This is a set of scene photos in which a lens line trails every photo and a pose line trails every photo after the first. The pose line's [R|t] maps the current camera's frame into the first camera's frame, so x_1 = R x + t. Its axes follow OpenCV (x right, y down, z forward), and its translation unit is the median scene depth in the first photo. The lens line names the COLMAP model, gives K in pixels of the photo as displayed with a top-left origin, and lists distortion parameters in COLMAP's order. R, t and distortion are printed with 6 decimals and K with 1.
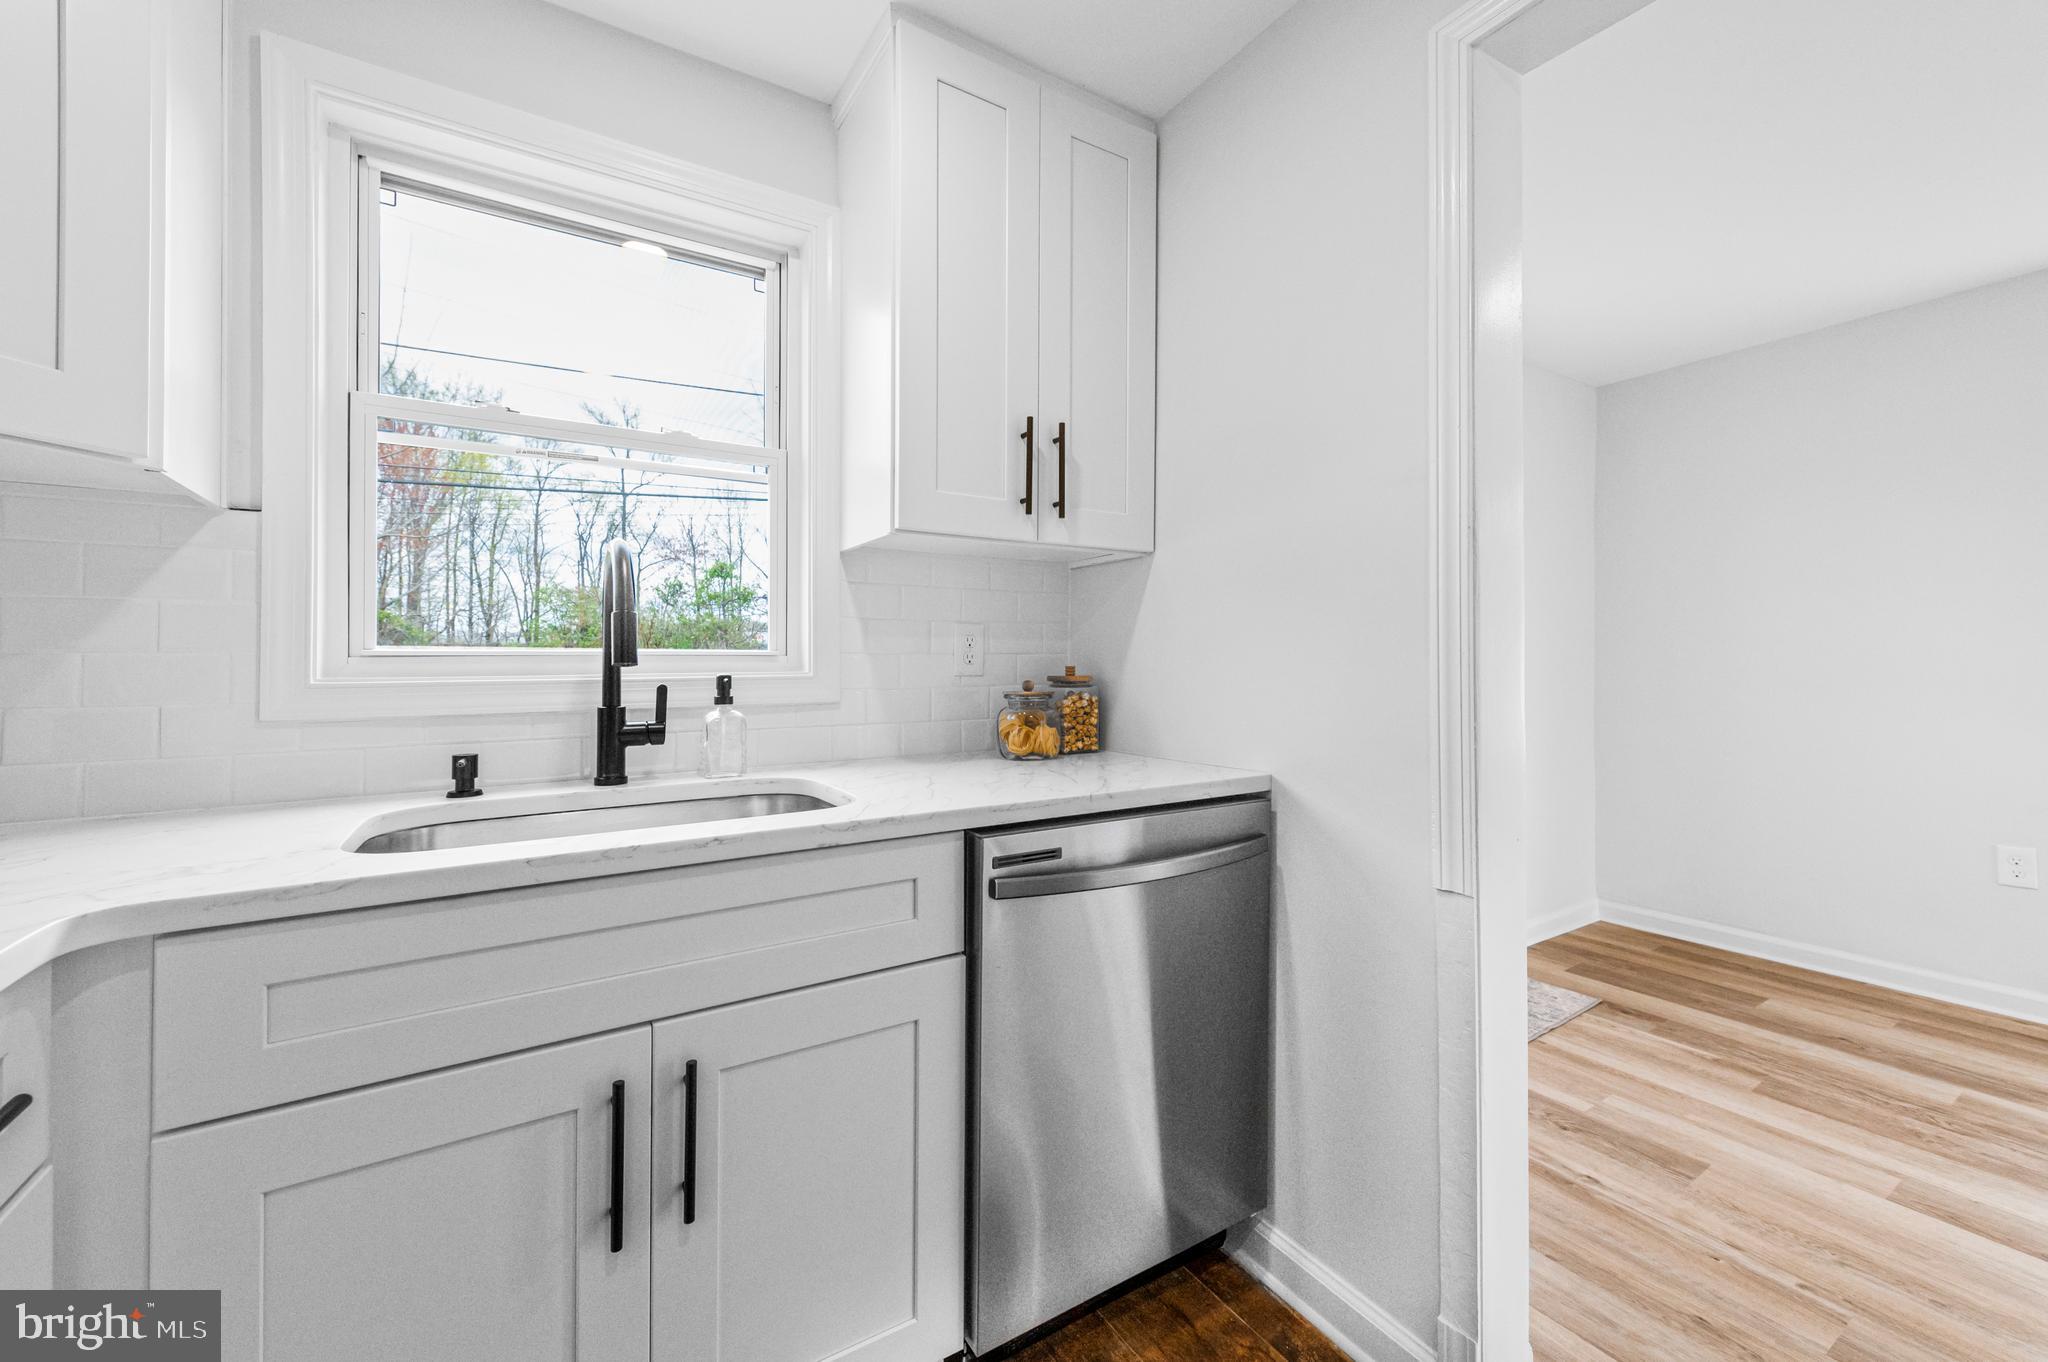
lens RADIAL K [[822.1, 0, 1025.5], [0, 822.1, 674.5], [0, 0, 1]] dist [-0.010561, -0.002214]
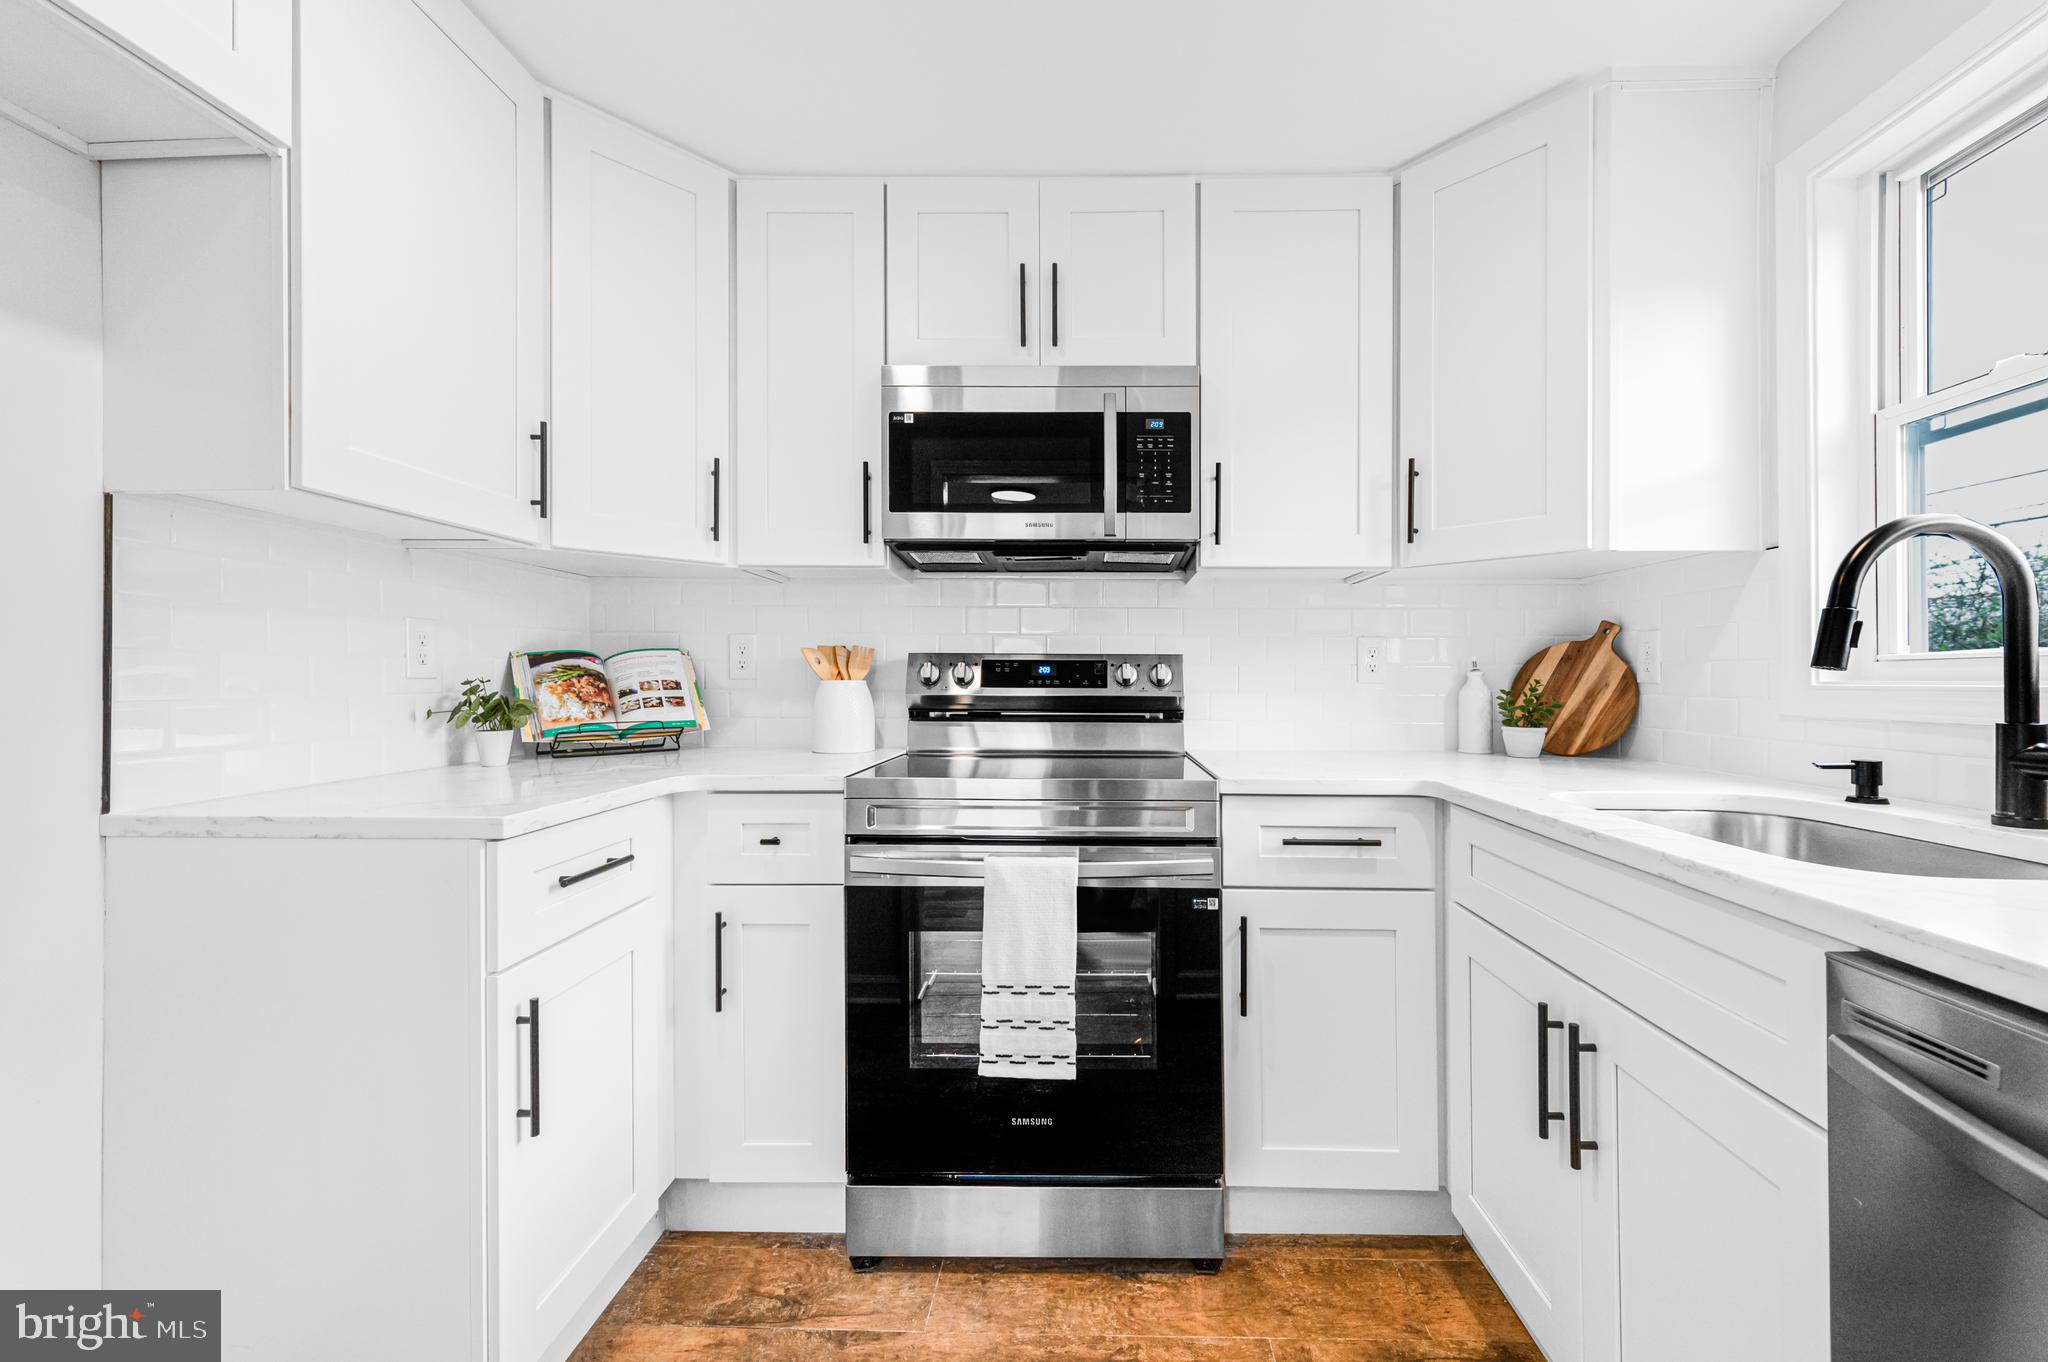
lens RADIAL K [[822.1, 0, 1029.8], [0, 822.1, 680.5], [0, 0, 1]] dist [-0.010561, -0.002214]
pose [[-0.602228, 0.015602, -0.798172, 0.627408], [0.004635, 0.999860, 0.016047, -0.017318], [0.798311, 0.005965, -0.602216, 0.688939]]
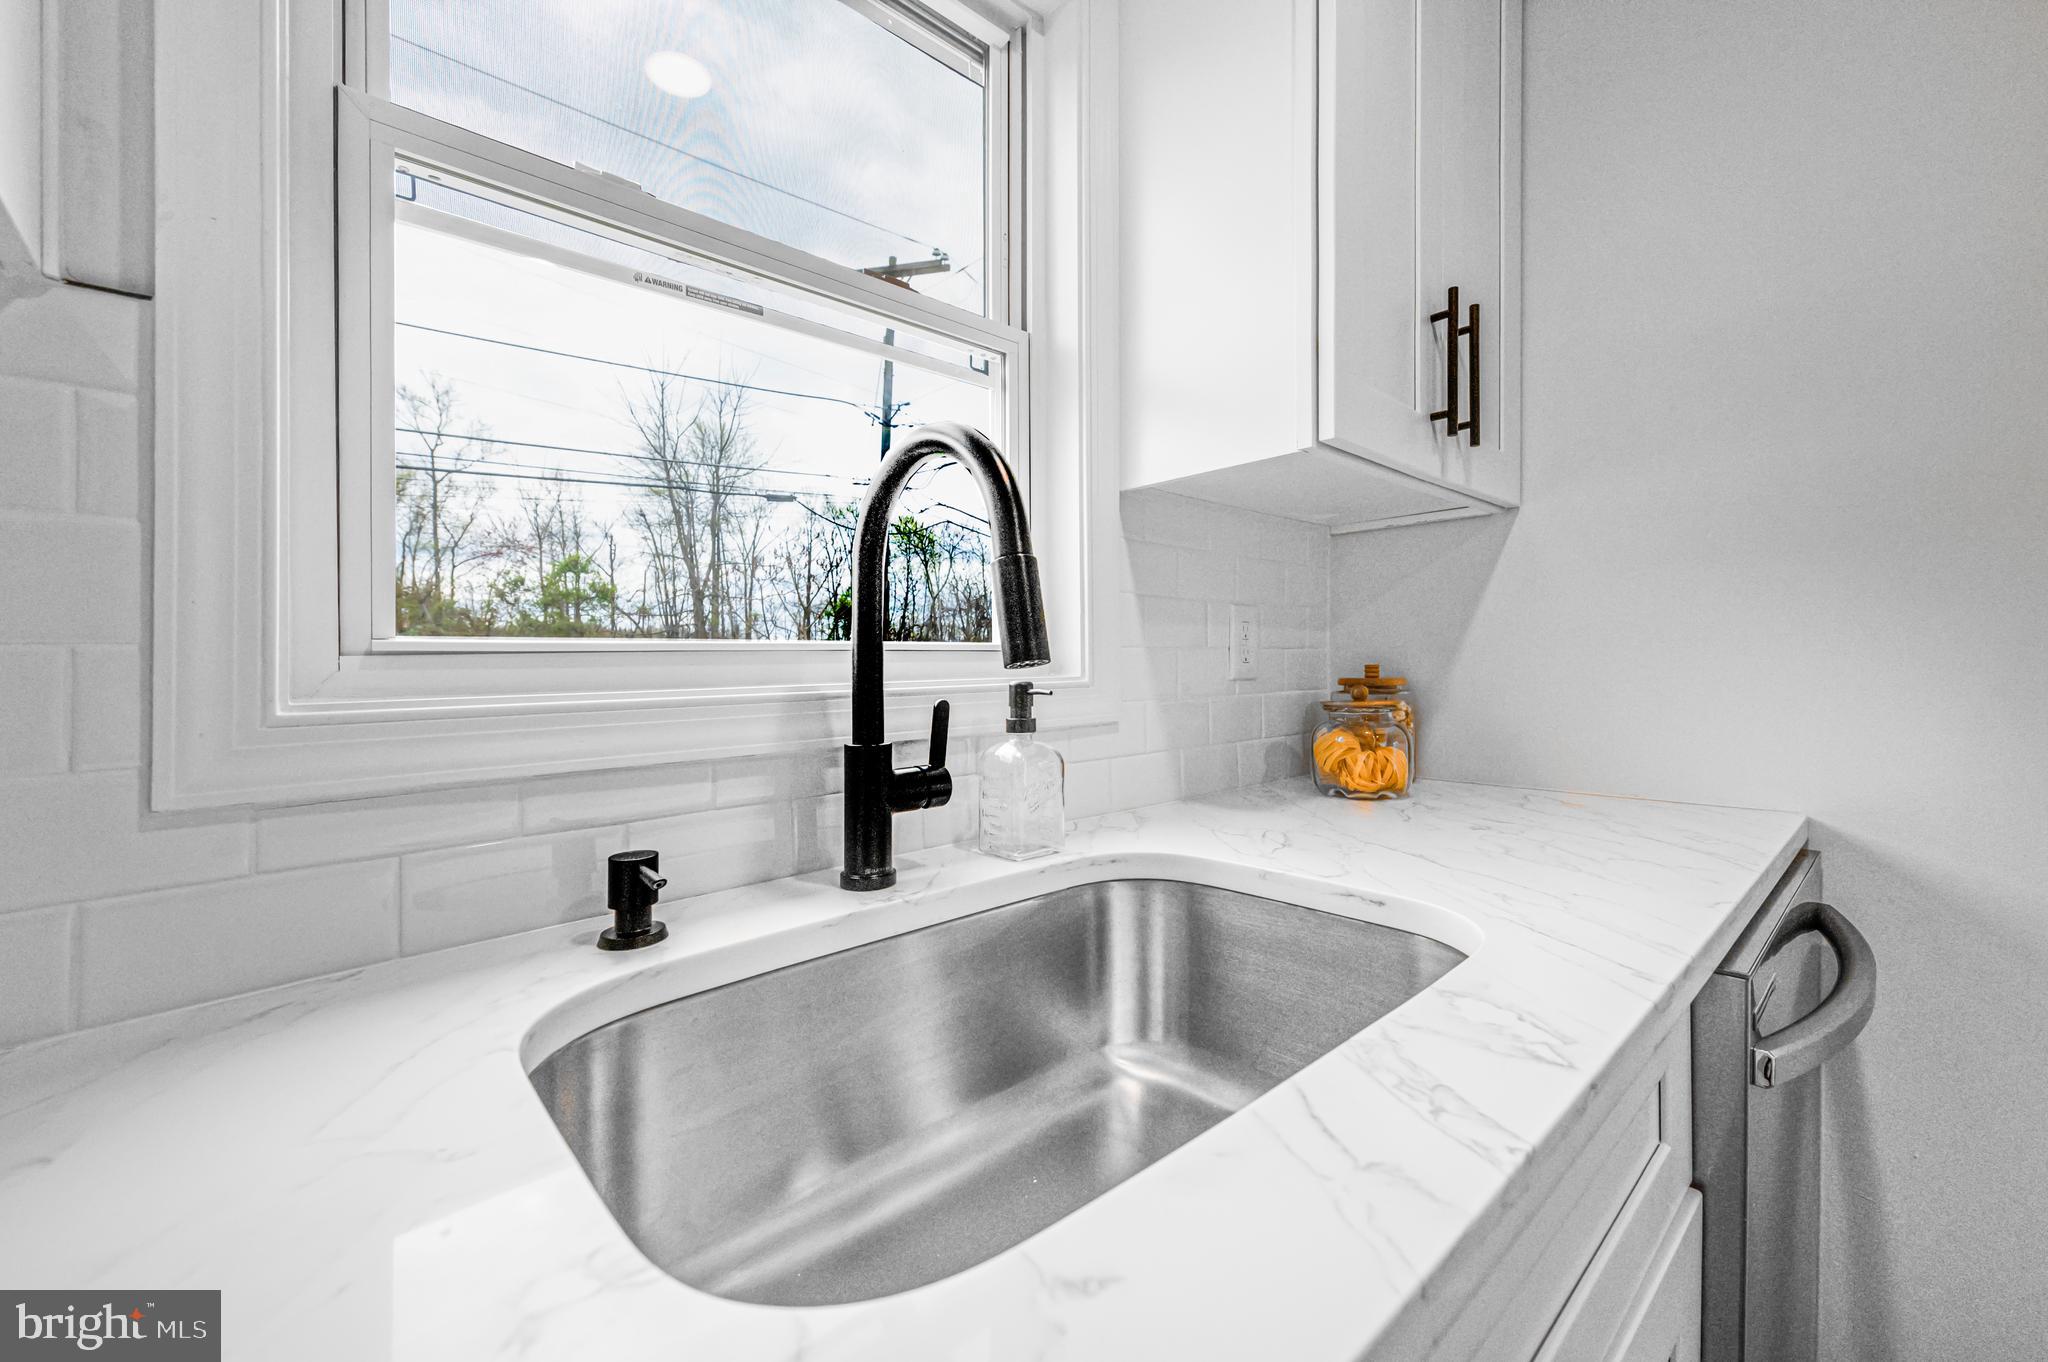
lens RADIAL K [[822.1, 0, 1021.0], [0, 822.1, 679.4], [0, 0, 1]] dist [-0.010561, -0.002214]
pose [[0.984163, -0.011877, 0.176870, -0.479112], [0.011601, 0.999929, 0.002599, -0.002681], [-0.176888, -0.000506, 0.984231, 0.428343]]
